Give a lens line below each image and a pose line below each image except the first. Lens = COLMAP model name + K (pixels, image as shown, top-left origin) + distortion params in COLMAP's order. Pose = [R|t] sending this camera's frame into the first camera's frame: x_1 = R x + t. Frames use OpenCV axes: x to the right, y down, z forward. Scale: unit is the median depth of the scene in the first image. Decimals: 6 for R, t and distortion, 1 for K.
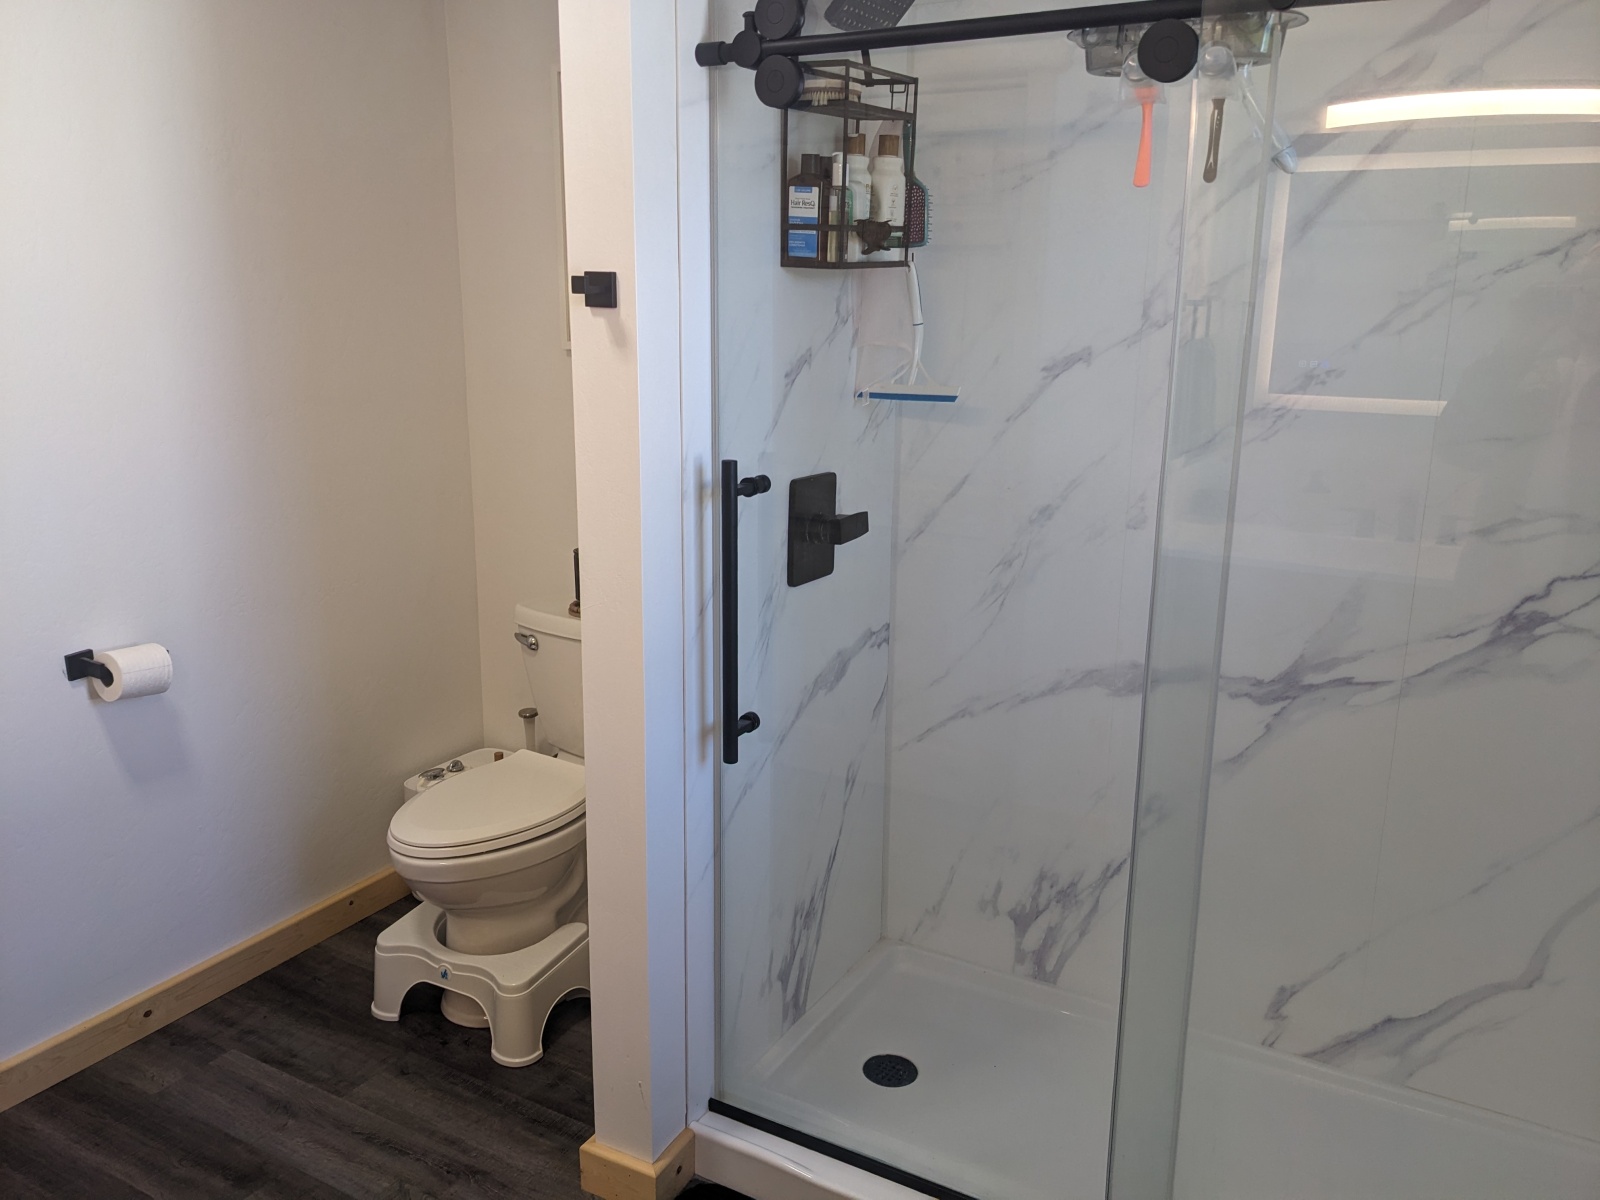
lens RADIAL K [[1275.7, 0, 800.0], [0, 1275.7, 600.0], [0, 0, 1]] dist [0.110075, -0.190058]
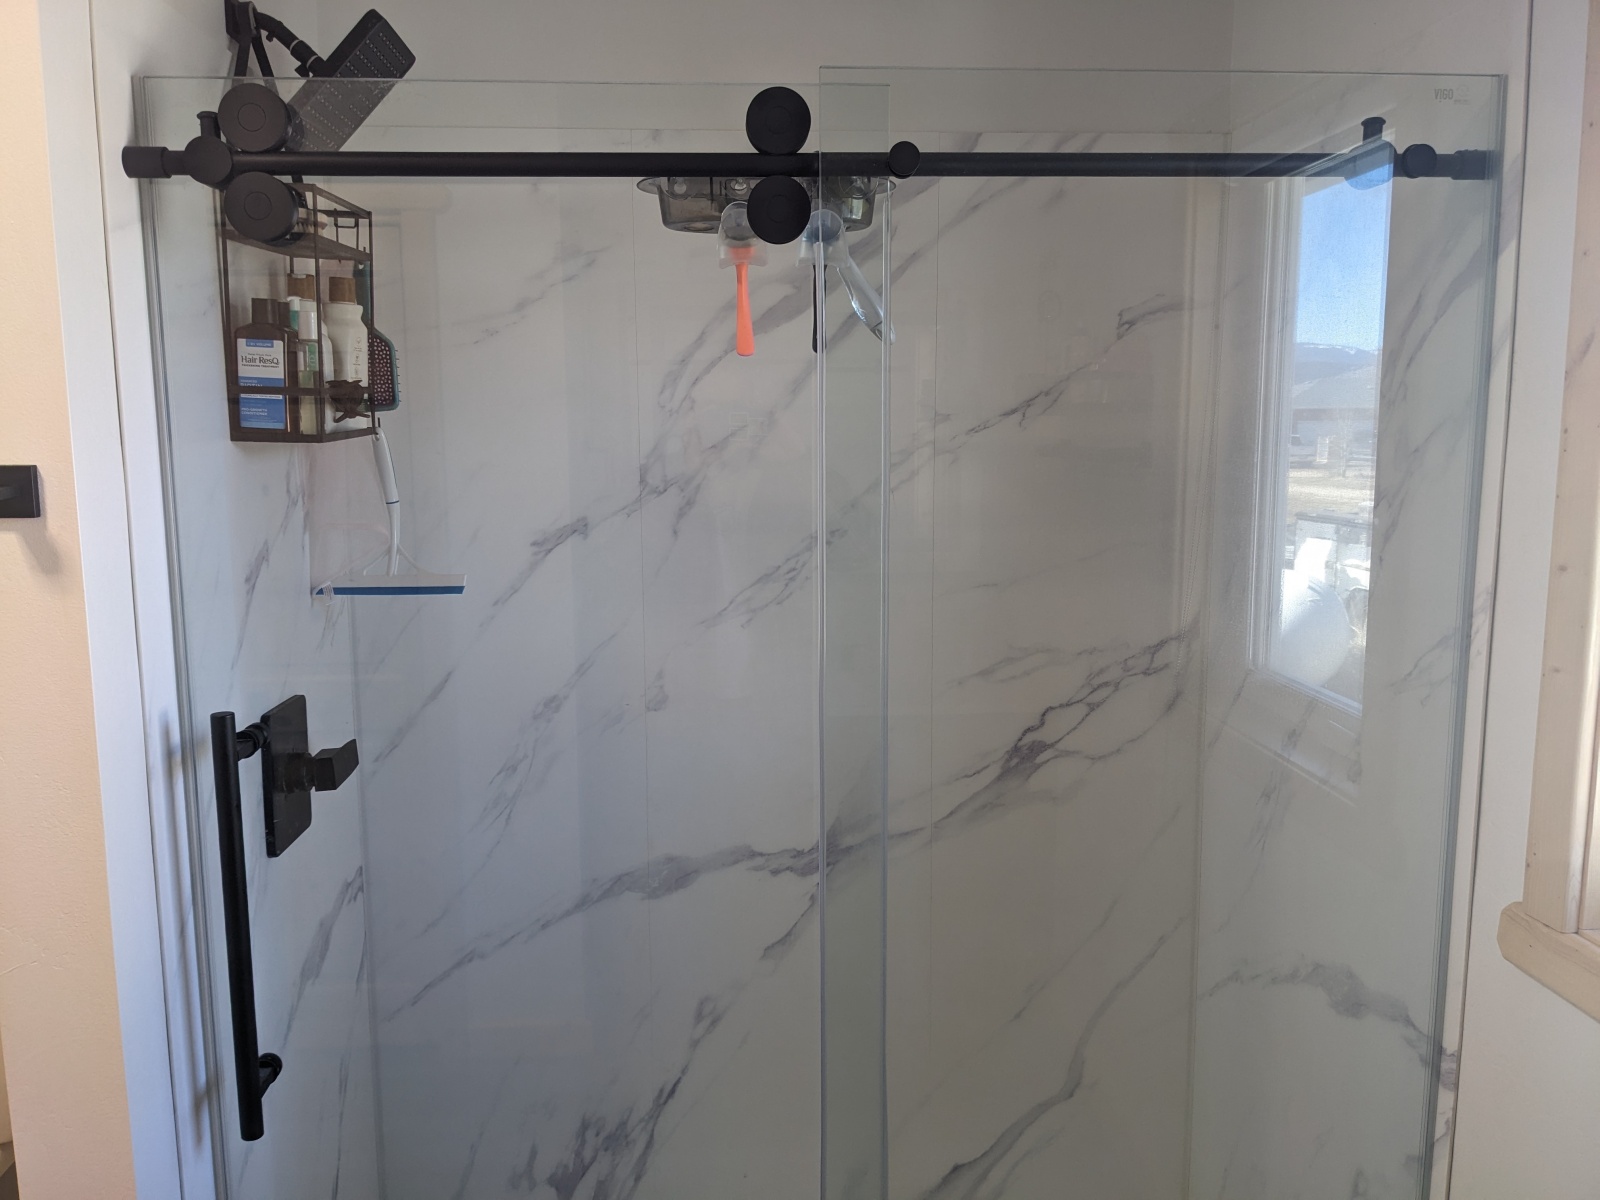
lens RADIAL K [[1272.8, 0, 800.0], [0, 1272.8, 600.0], [0, 0, 1]] dist [0.063854, -0.089006]
pose [[0.832735, -0.095746, 0.545330, -0.149784], [0.149049, 0.987340, -0.054251, -0.074626], [-0.533232, 0.126458, 0.836464, 0.199385]]
